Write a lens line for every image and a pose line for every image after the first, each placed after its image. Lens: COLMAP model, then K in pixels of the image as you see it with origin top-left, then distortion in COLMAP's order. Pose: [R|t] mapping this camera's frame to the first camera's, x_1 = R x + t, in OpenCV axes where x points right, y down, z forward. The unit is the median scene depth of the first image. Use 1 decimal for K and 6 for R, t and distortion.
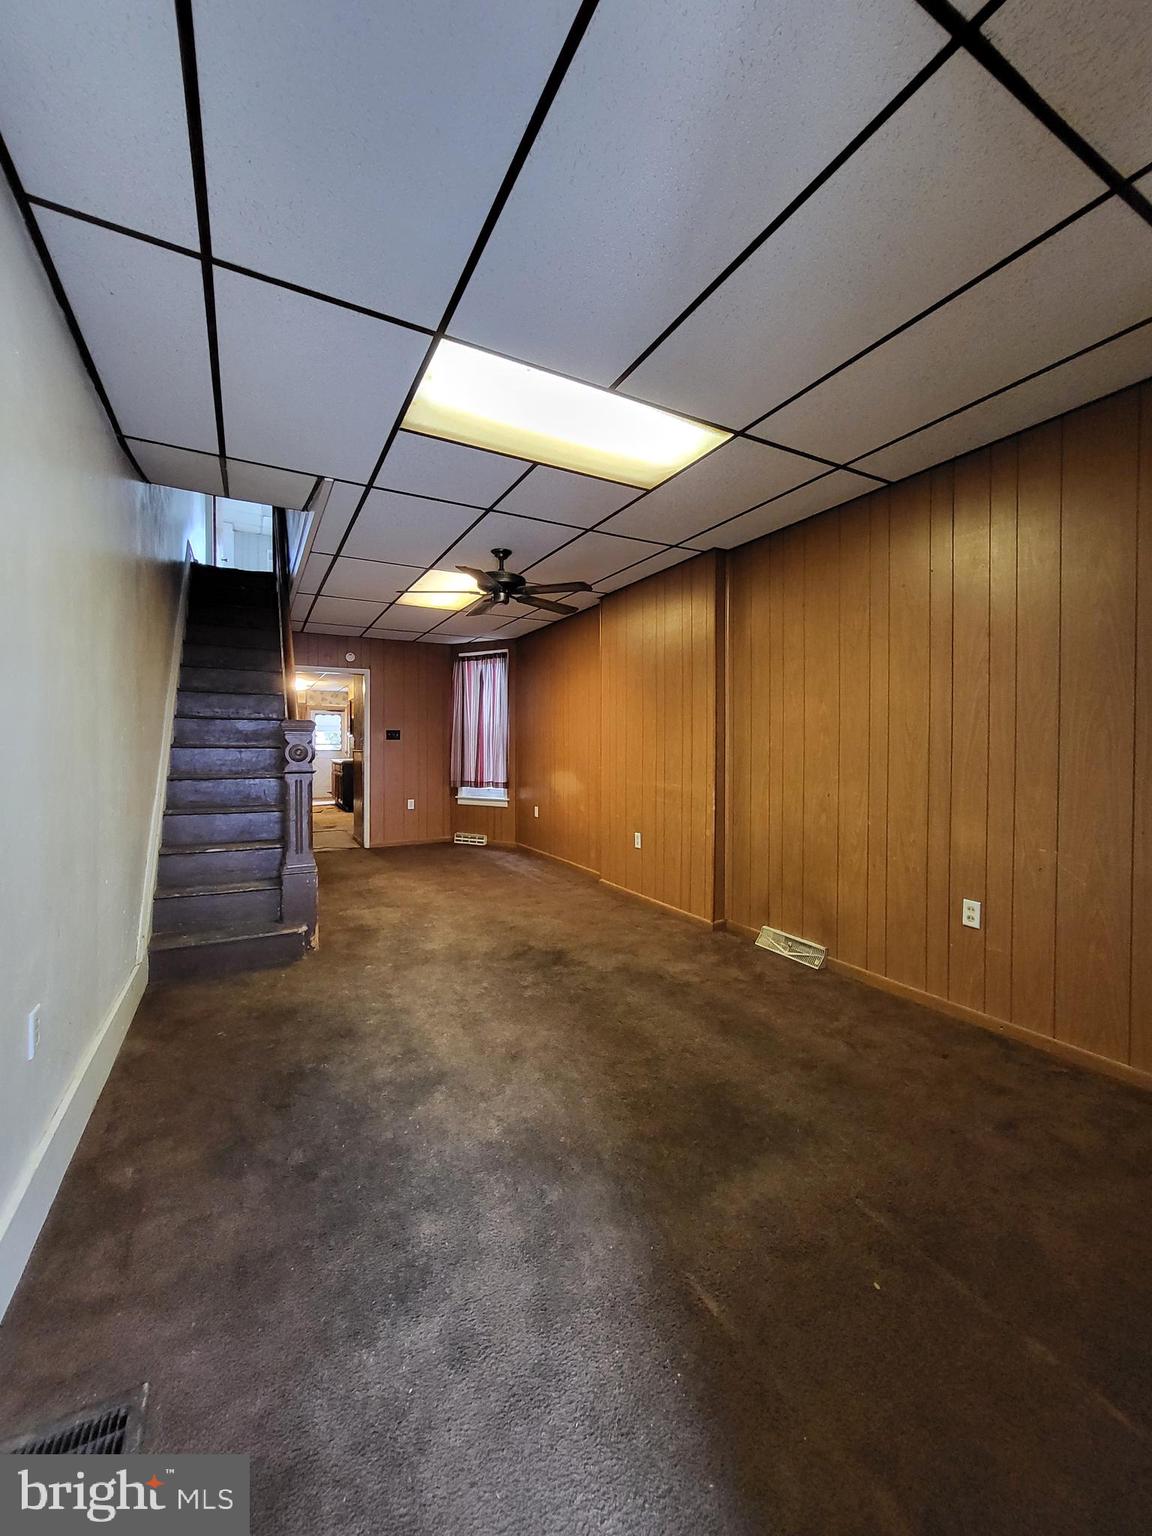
lens RADIAL K [[606.0, 0, 582.4], [0, 606.0, 758.3], [0, 0, 1]] dist [0.000945, -0.000657]
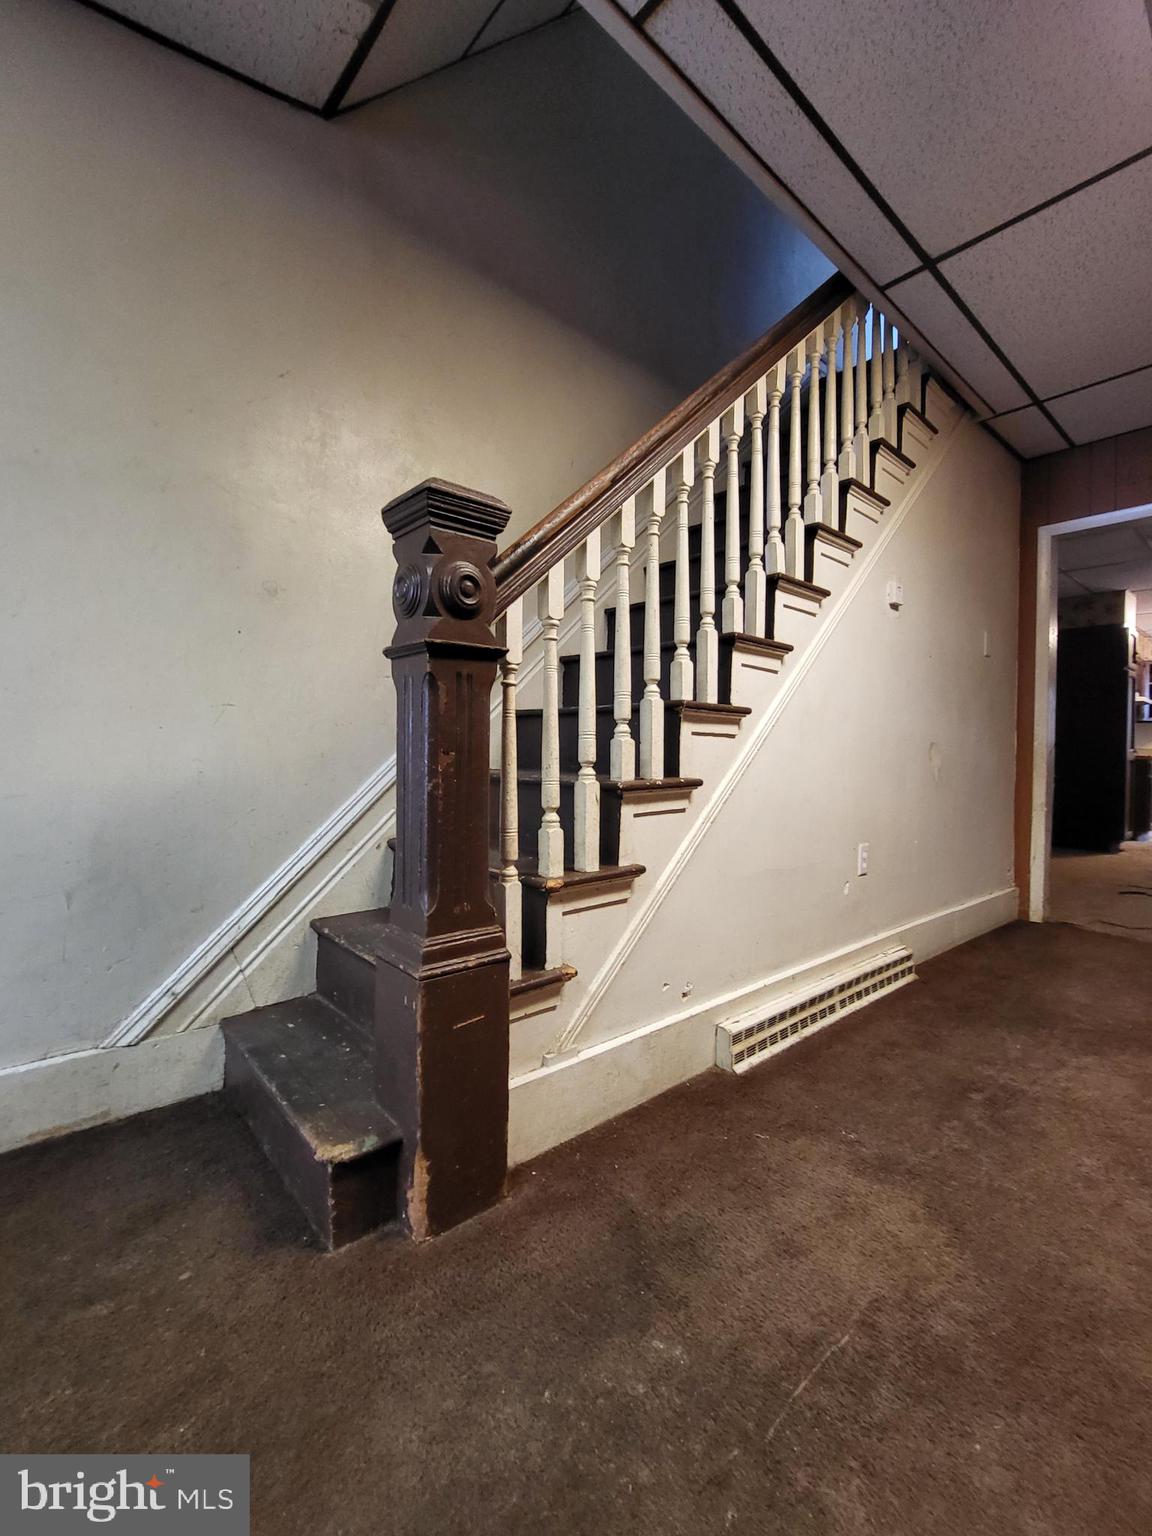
lens RADIAL K [[664.5, 0, 576.0], [0, 664.5, 768.0], [0, 0, 1]] dist [0.002360, 0.000064]
pose [[0.219689, 0.036257, -0.974896, -0.110019], [-0.038499, 0.998853, 0.028472, 0.070410], [0.974810, 0.031278, 0.220833, 1.003048]]
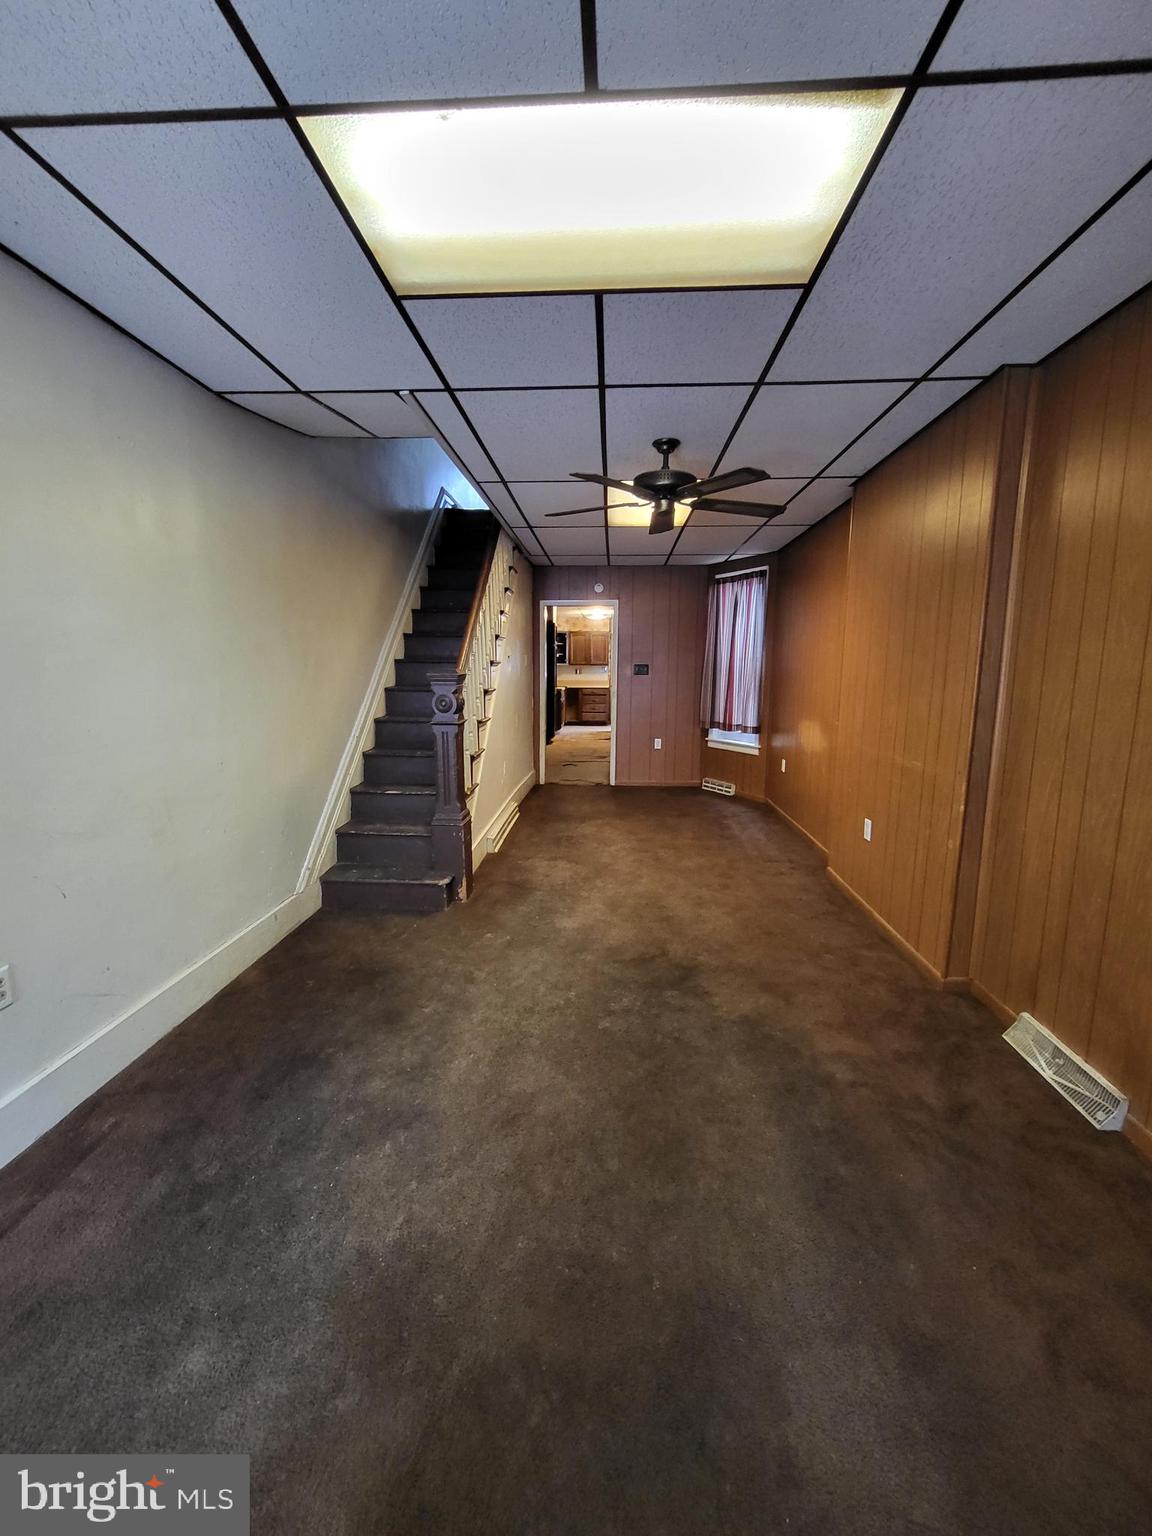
lens RADIAL K [[606.0, 0, 582.4], [0, 606.0, 758.3], [0, 0, 1]] dist [0.000945, -0.000657]
pose [[0.850418, 0.082090, -0.519664, 0.225741], [-0.014050, 0.990943, 0.133545, -0.054275], [0.525920, -0.106268, 0.843869, 0.288706]]
